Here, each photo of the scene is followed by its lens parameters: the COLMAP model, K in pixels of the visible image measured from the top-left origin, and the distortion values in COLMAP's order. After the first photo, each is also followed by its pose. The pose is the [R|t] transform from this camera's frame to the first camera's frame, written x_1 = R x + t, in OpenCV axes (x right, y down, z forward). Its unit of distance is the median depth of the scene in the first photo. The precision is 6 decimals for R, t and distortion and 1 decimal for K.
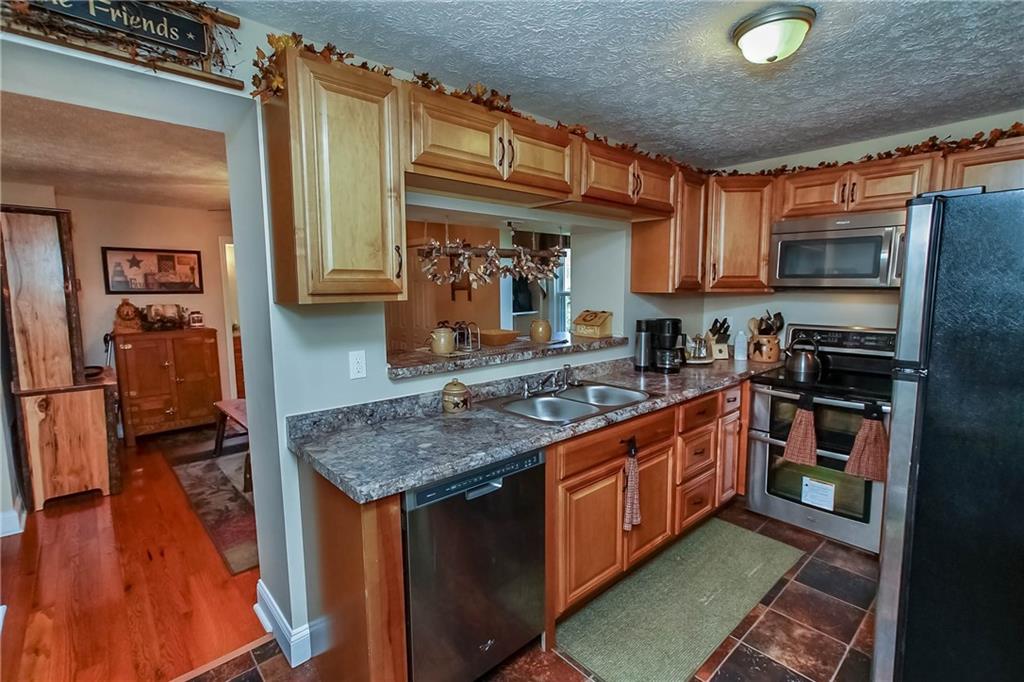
lens RADIAL K [[481.0, 0, 506.8], [0, 481.0, 335.9], [0, 0, 1]] dist [-0.021923, 0.030074]
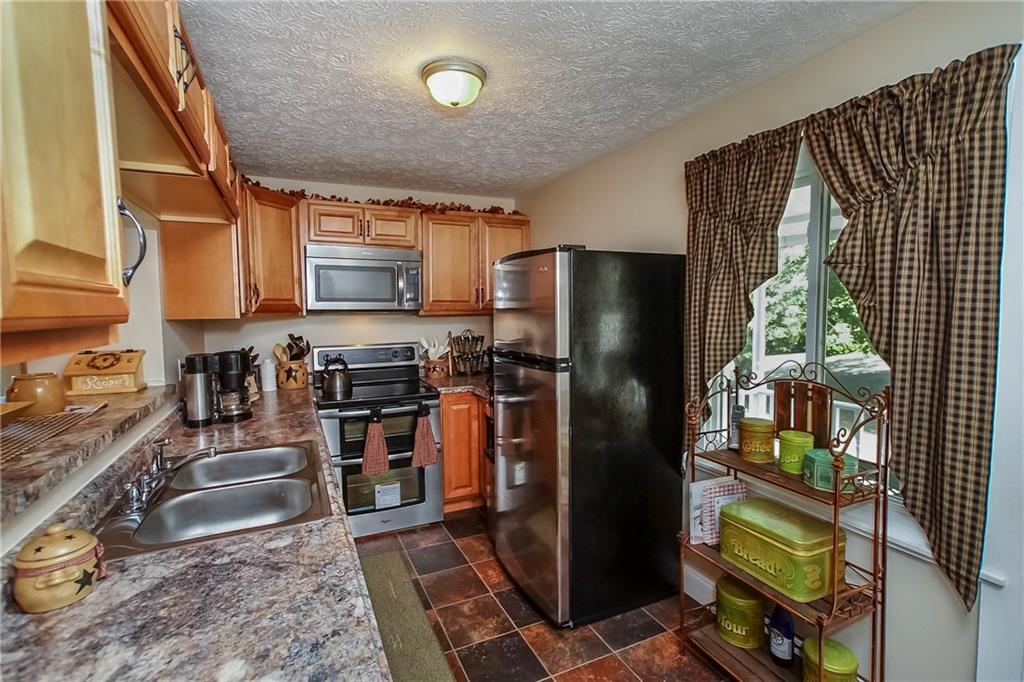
lens RADIAL K [[481.0, 0, 506.8], [0, 481.0, 335.9], [0, 0, 1]] dist [-0.021923, 0.030074]
pose [[0.296234, -0.056613, 0.953436, -0.397494], [0.107725, 0.993853, 0.025543, -0.047036], [-0.949021, 0.095142, 0.300511, 0.482851]]
